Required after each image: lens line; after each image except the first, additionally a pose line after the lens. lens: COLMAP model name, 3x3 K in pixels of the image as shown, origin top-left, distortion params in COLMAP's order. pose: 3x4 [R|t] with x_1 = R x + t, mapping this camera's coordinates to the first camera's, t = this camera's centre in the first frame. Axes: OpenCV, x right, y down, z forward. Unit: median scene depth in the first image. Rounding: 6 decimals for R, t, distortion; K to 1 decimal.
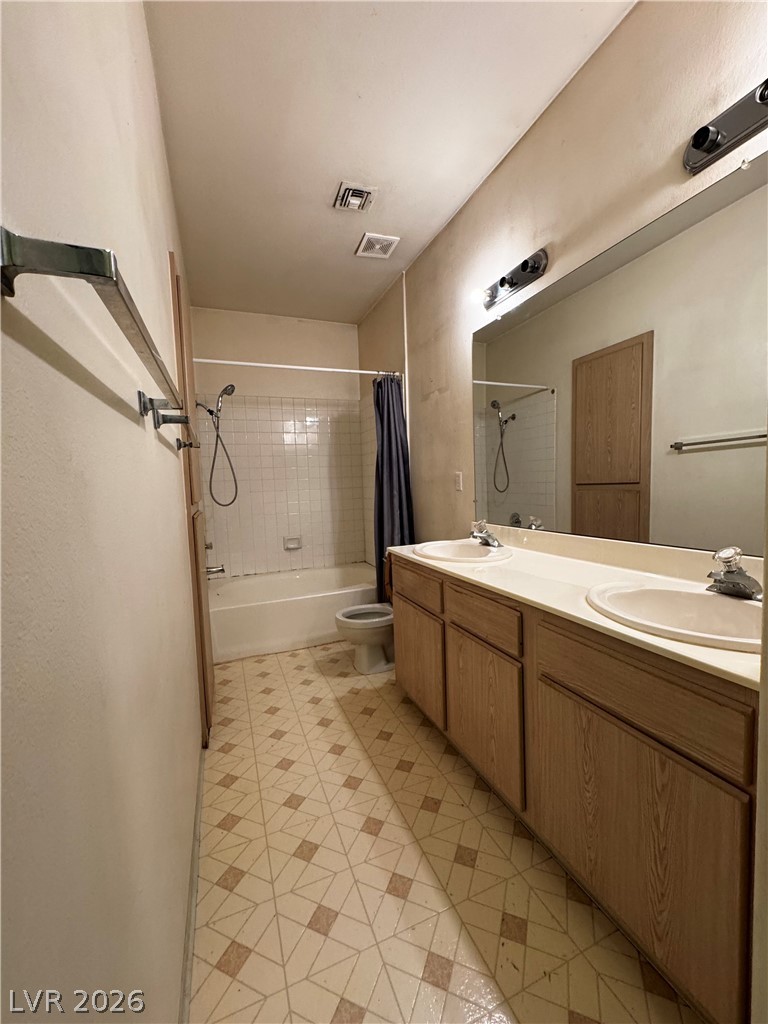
lens RADIAL K [[411.3, 0, 387.5], [0, 411.3, 515.0], [0, 0, 1]] dist [-0.004325, 0.000660]
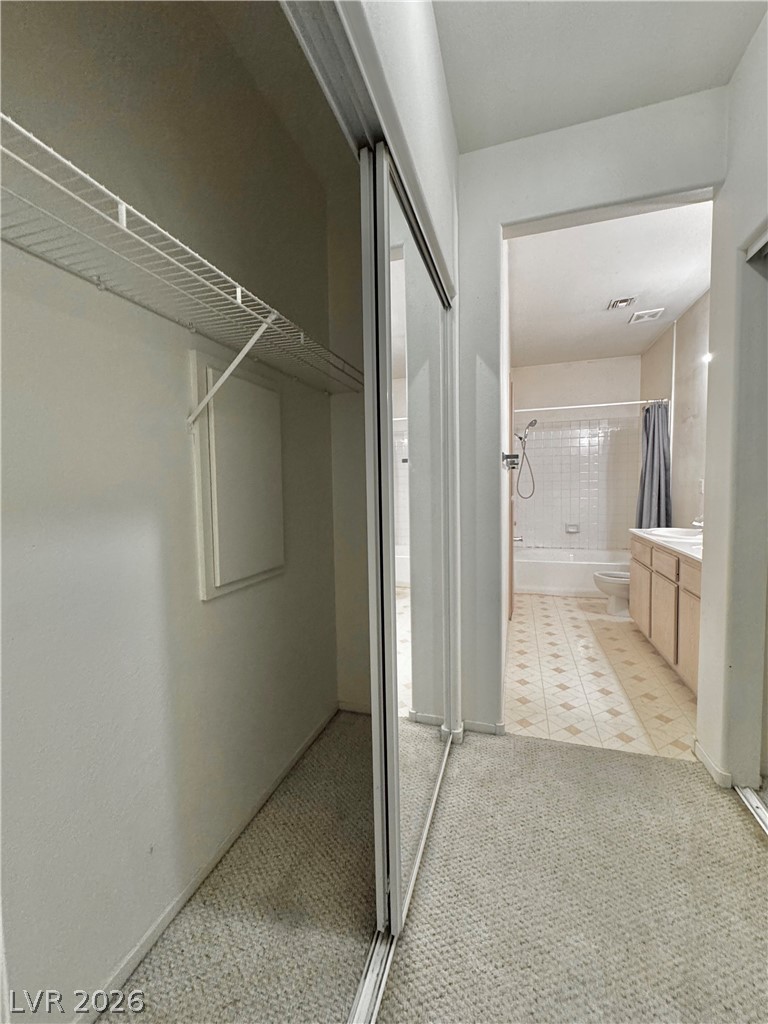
lens RADIAL K [[411.3, 0, 384.7], [0, 411.3, 514.8], [0, 0, 1]] dist [-0.004325, 0.000660]
pose [[0.767403, 0.060969, -0.638259, 0.224782], [-0.053120, 0.998092, 0.031474, 0.021423], [0.638960, 0.009751, 0.769178, -0.631670]]
